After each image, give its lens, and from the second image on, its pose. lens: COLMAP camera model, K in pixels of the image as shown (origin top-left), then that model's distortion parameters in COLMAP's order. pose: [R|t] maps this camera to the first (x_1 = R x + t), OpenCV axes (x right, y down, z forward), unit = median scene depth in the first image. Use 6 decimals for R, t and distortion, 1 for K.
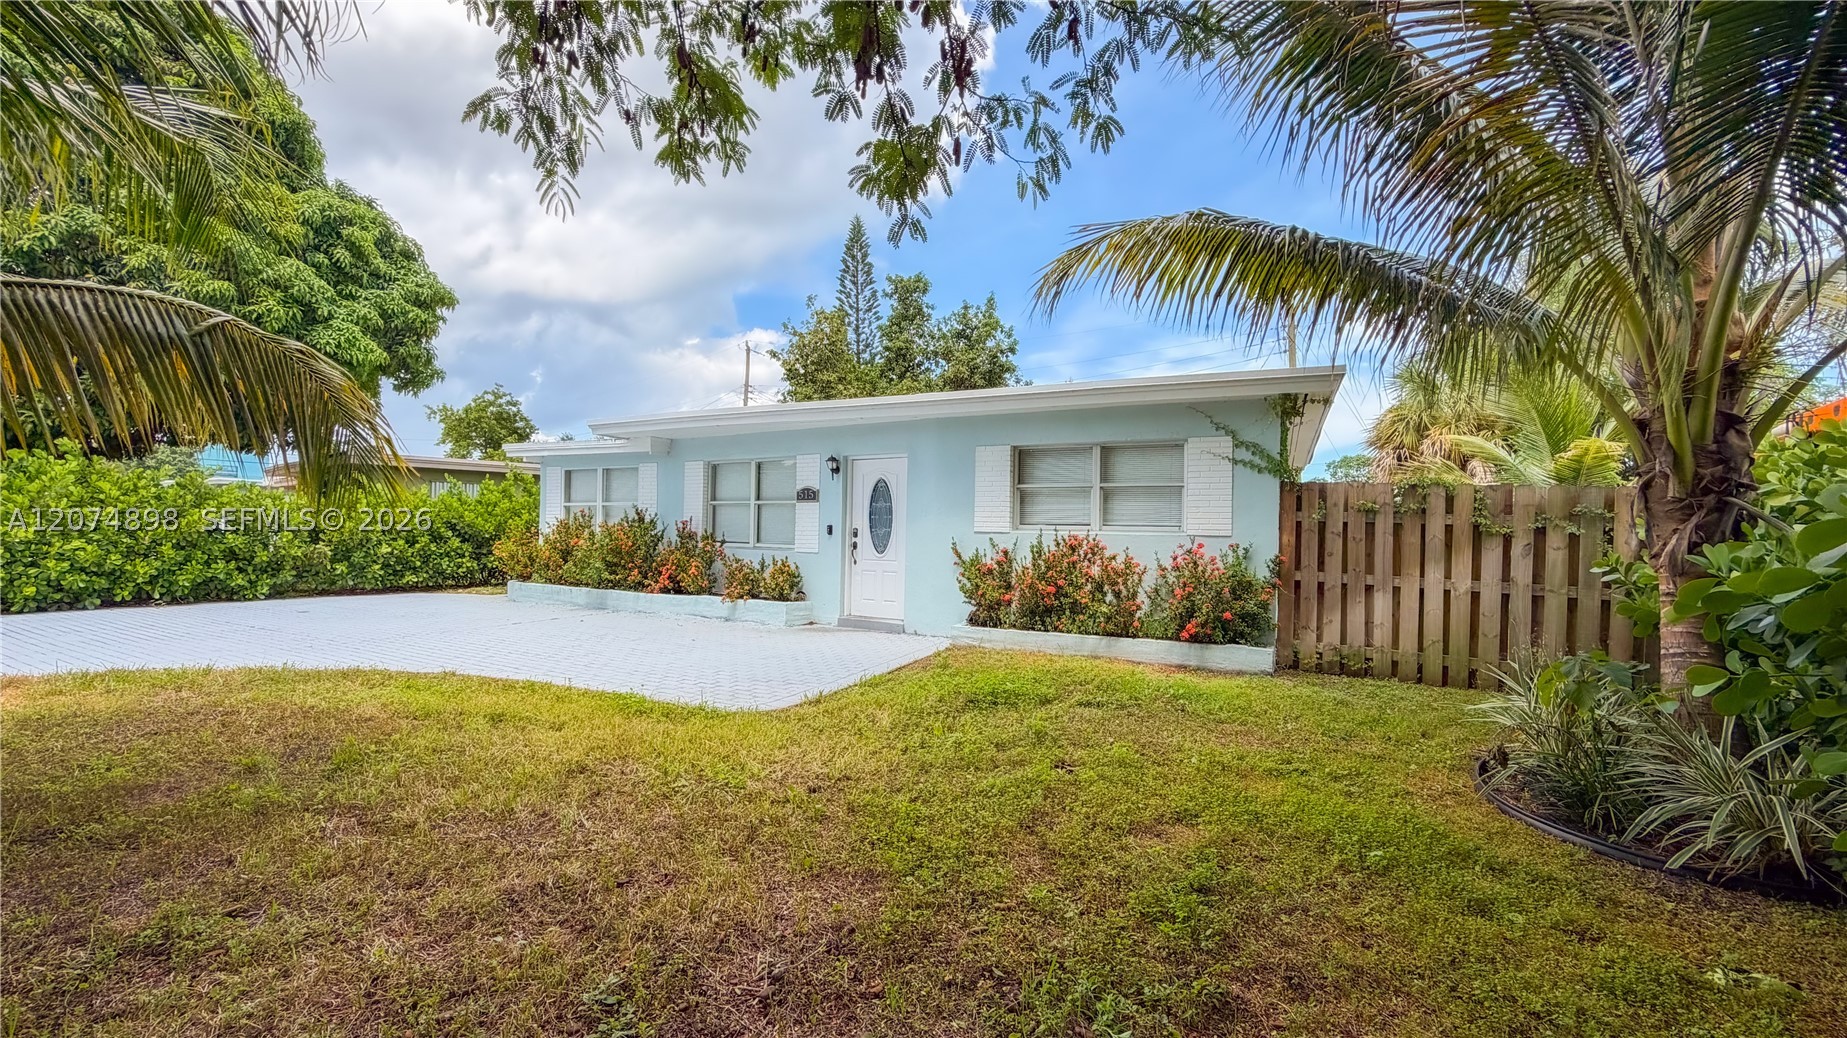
lens RADIAL K [[733.3, 0, 923.5], [0, 733.3, 519.0], [0, 0, 1]] dist [0.000056, 0.000023]
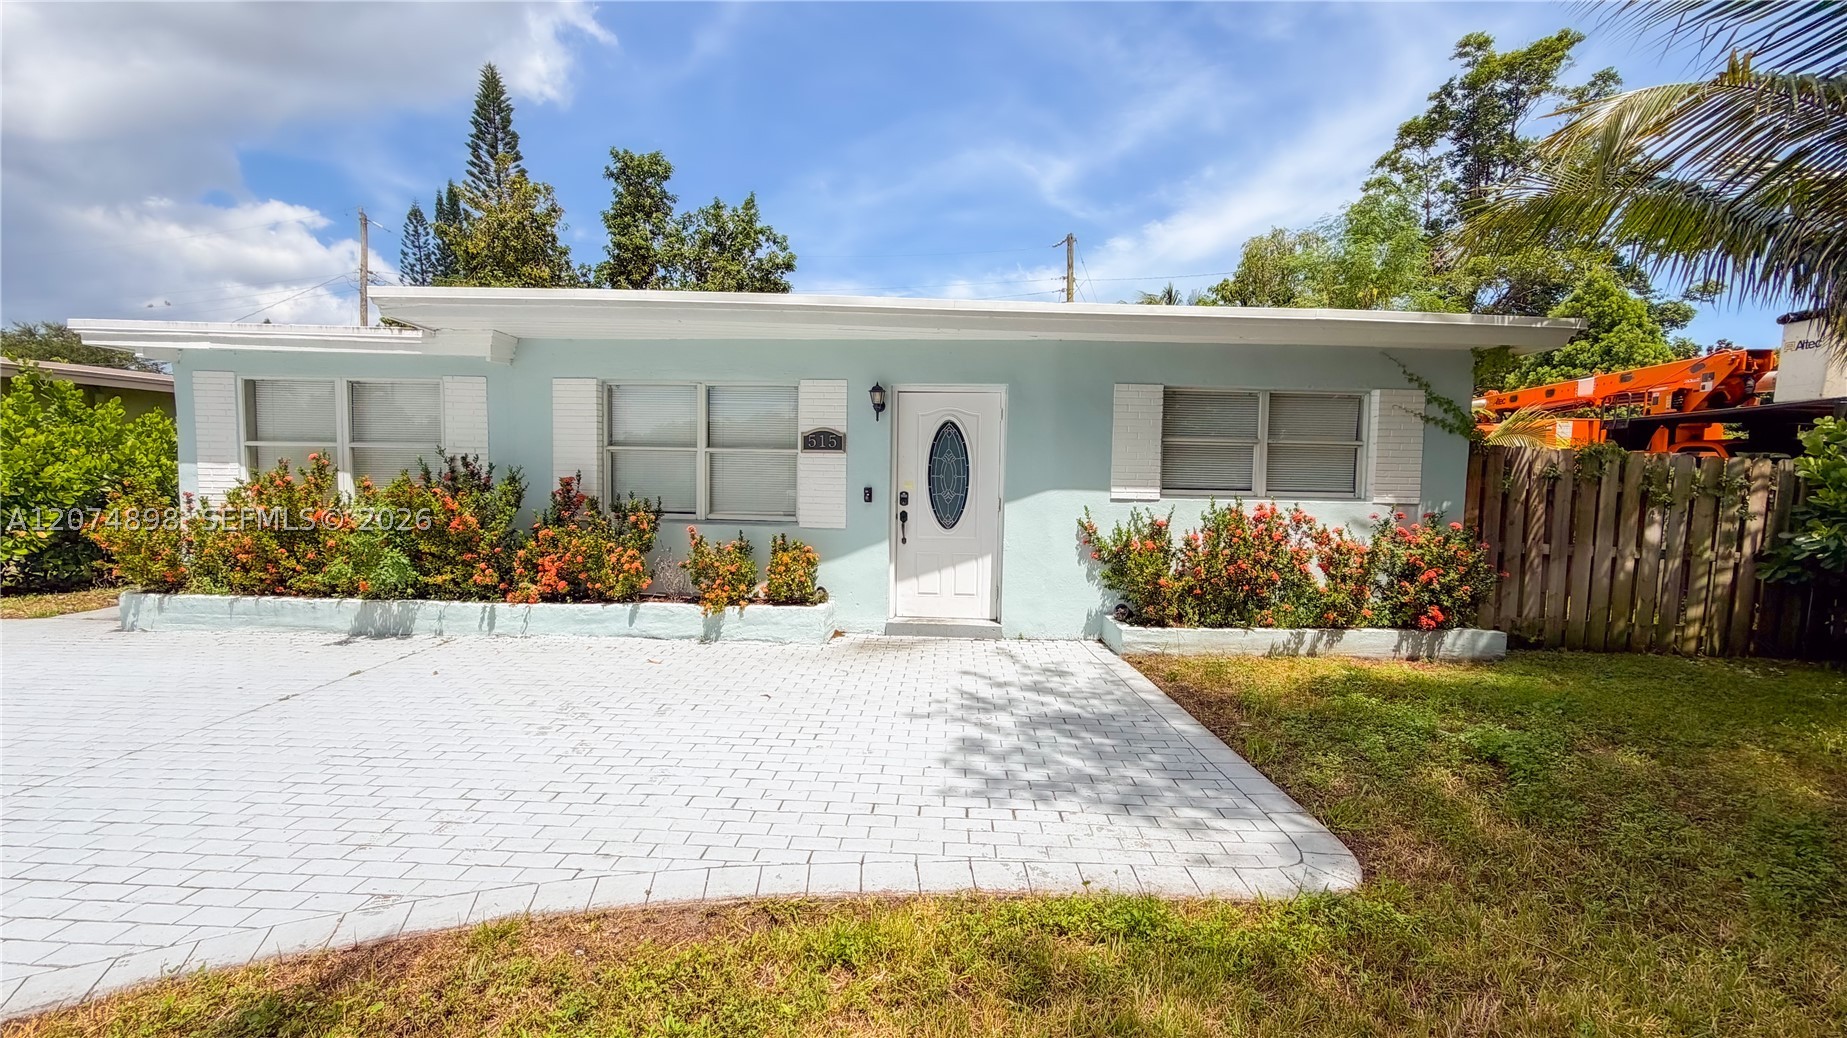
lens RADIAL K [[753.6, 0, 923.5], [0, 753.6, 519.0], [0, 0, 1]] dist [-0.016207, -0.000070]
pose [[0.881703, -0.025433, 0.471118, -0.402597], [-0.010794, 0.997197, 0.074034, -0.013951], [-0.471681, -0.070361, 0.878958, 0.363009]]
